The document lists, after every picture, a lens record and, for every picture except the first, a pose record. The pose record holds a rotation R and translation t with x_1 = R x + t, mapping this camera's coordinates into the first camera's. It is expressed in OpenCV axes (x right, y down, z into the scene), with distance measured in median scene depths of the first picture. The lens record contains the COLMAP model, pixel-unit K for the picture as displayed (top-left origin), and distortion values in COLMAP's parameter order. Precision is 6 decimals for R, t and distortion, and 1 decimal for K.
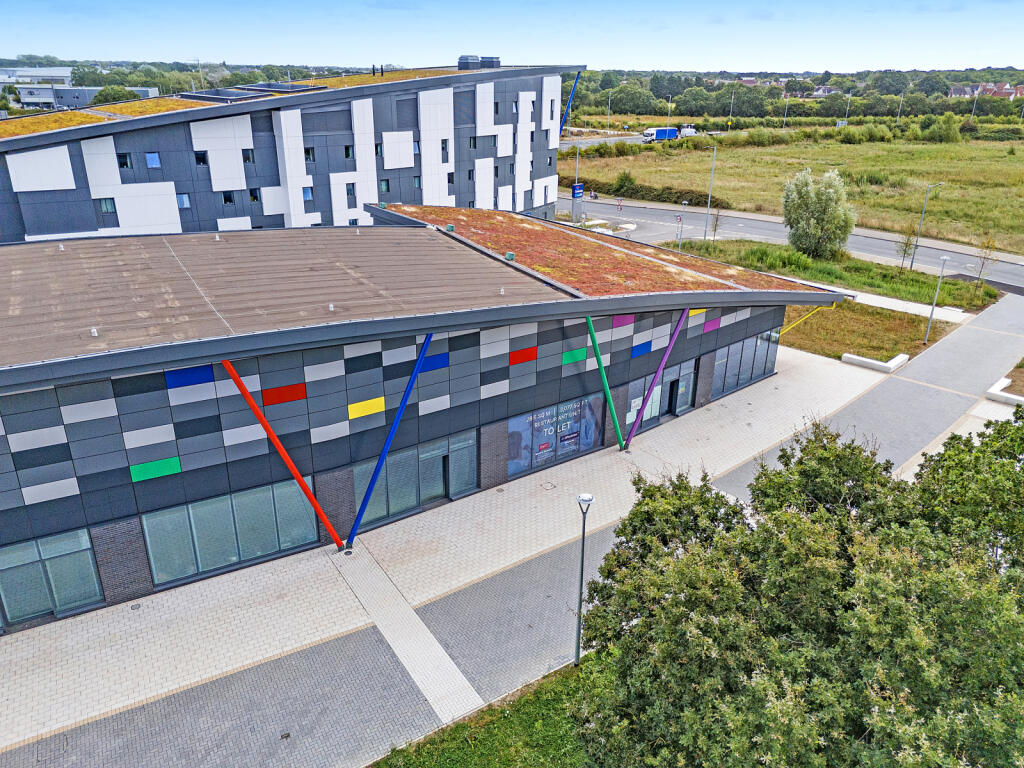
lens RADIAL K [[734.9, 0, 512.0], [0, 734.9, 384.0], [0, 0, 1]] dist [0.040036, -0.006265]
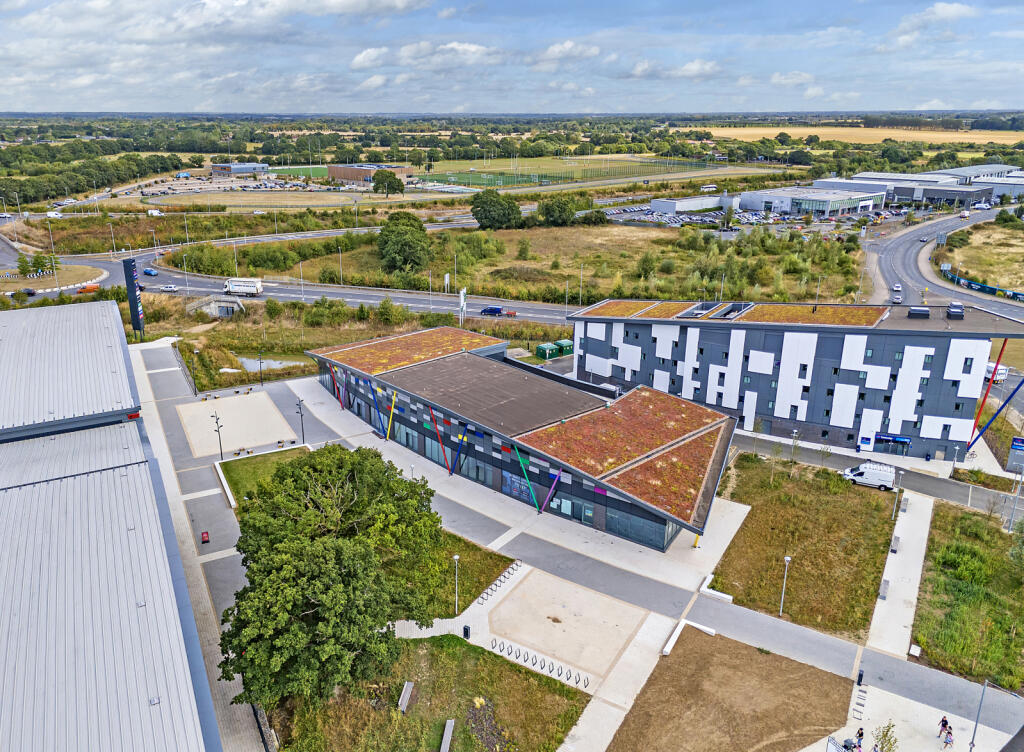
lens RADIAL K [[758.7, 0, 491.4], [0, 758.7, 372.7], [0, 0, 1]] dist [-0.003477, -0.001741]
pose [[0.205495, 0.300920, -0.931246, 1.234431], [-0.369720, 0.904909, 0.210825, -0.422903], [0.906134, 0.300977, 0.297211, 0.004931]]
